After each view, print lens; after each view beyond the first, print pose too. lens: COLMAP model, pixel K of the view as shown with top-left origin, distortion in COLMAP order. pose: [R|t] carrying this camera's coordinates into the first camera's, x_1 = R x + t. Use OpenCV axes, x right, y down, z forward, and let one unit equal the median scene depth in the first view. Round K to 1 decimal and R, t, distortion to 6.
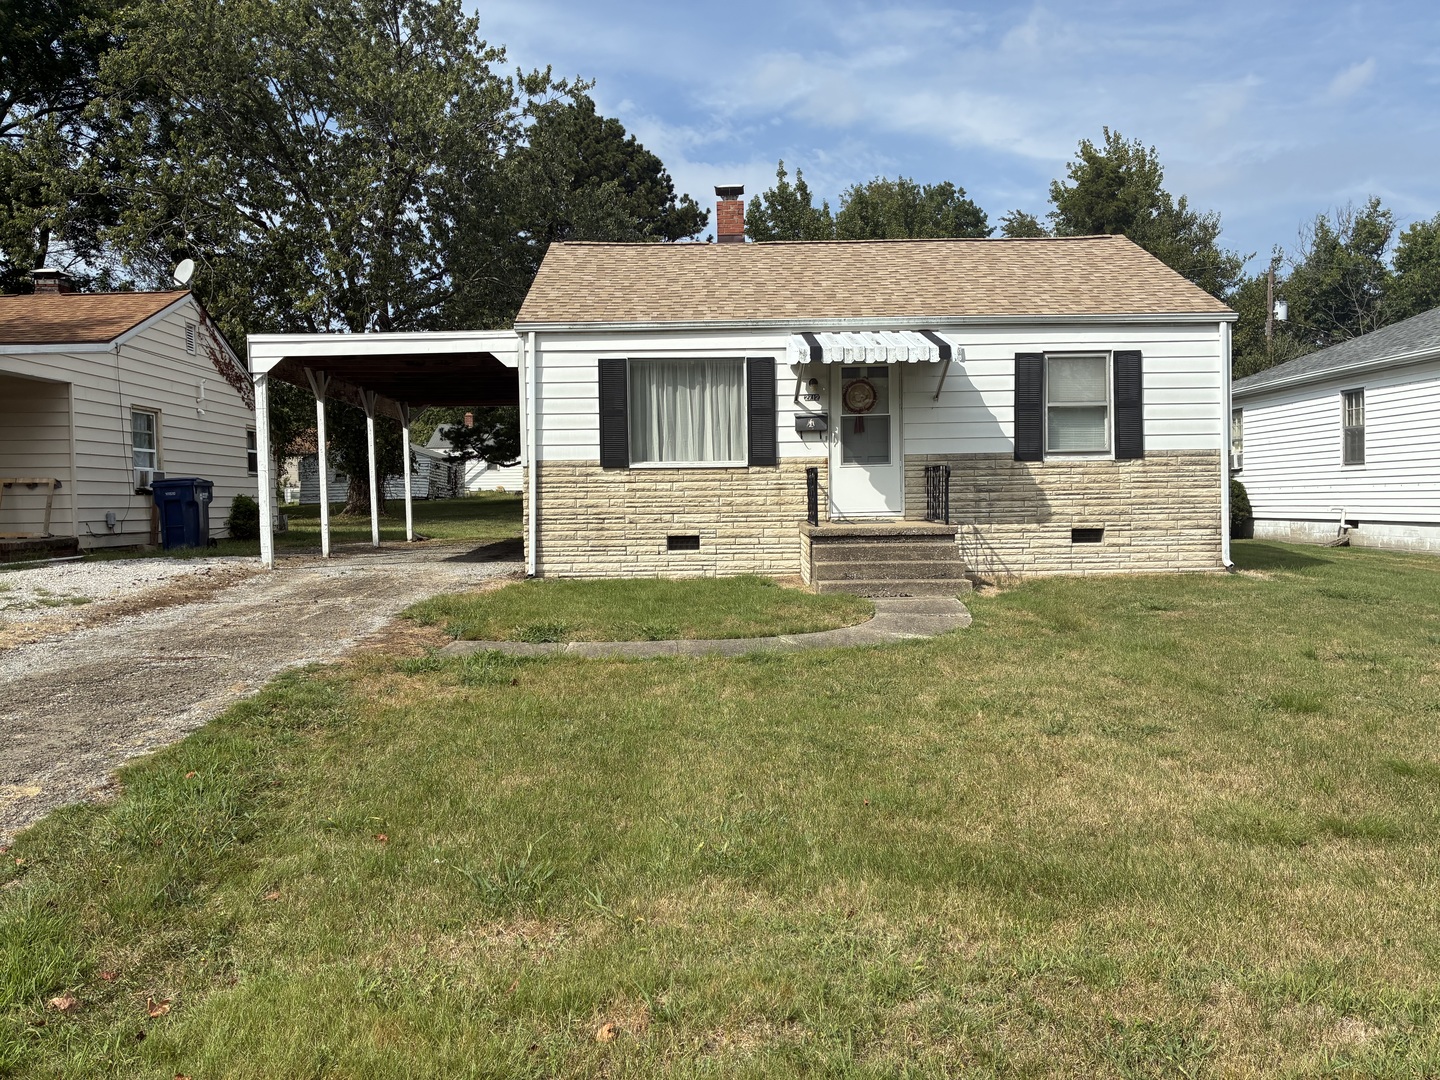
lens RADIAL K [[1101.3, 0, 720.2], [0, 1101.3, 546.2], [0, 0, 1]] dist [0.028501, -0.025637]
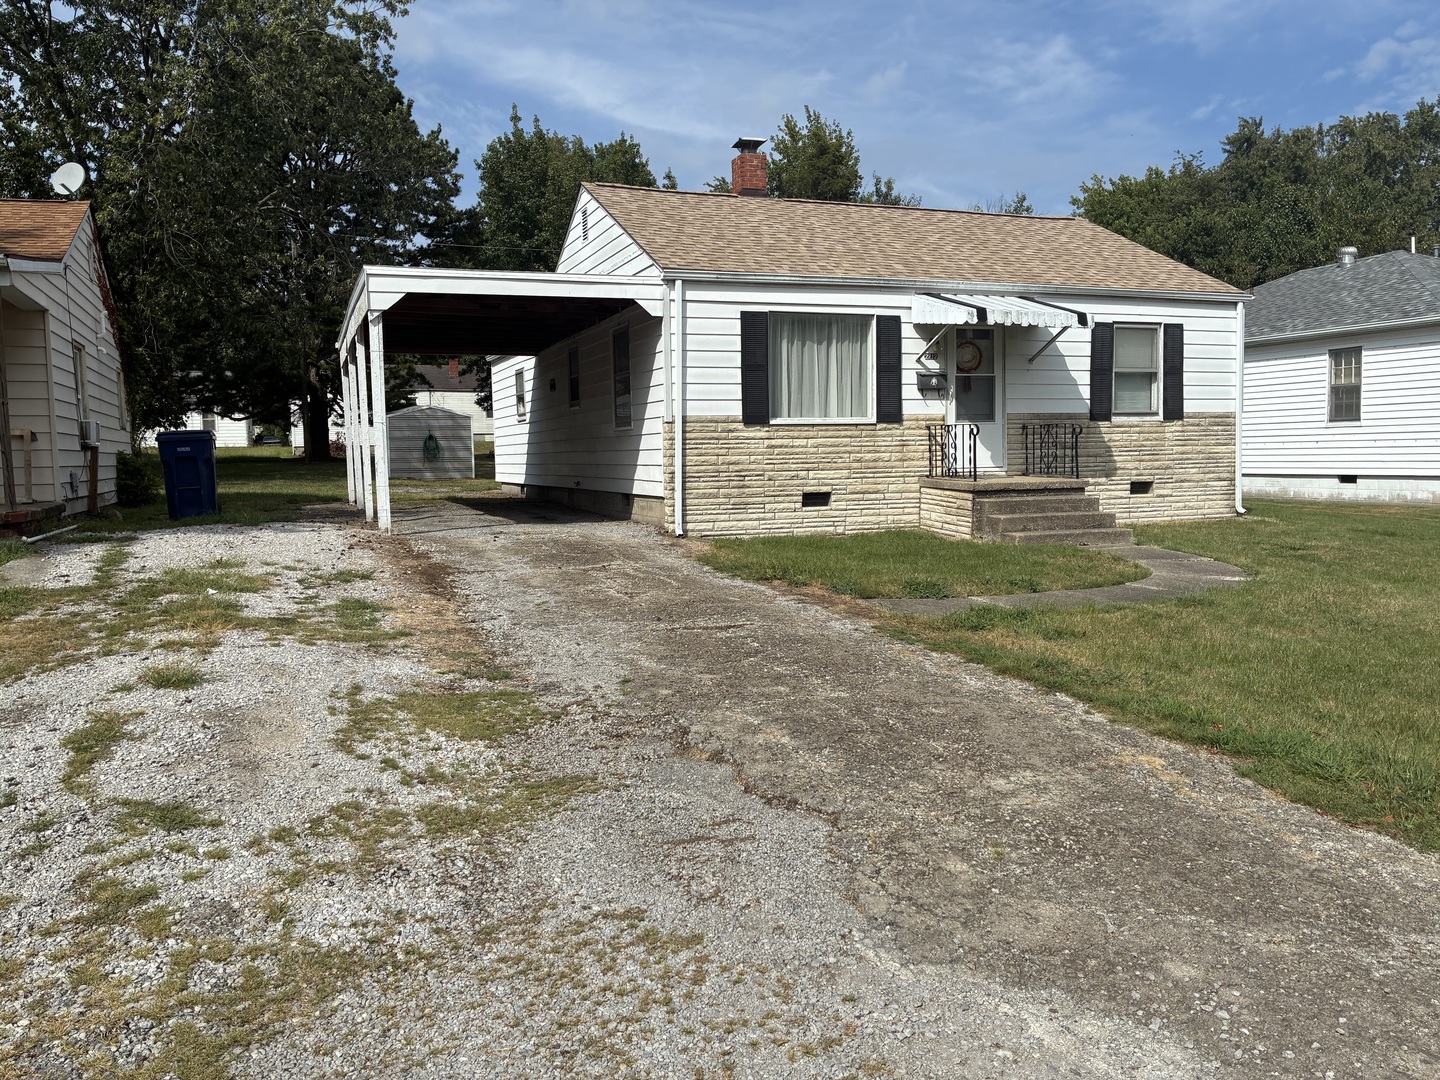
lens RADIAL K [[1101.3, 0, 709.5], [0, 1101.3, 536.0], [0, 0, 1]] dist [0.028501, -0.025637]
pose [[0.941617, -0.024918, 0.335763, -0.463245], [0.015093, 0.999379, 0.031840, -0.003056], [-0.336348, -0.024914, 0.941408, 0.089646]]
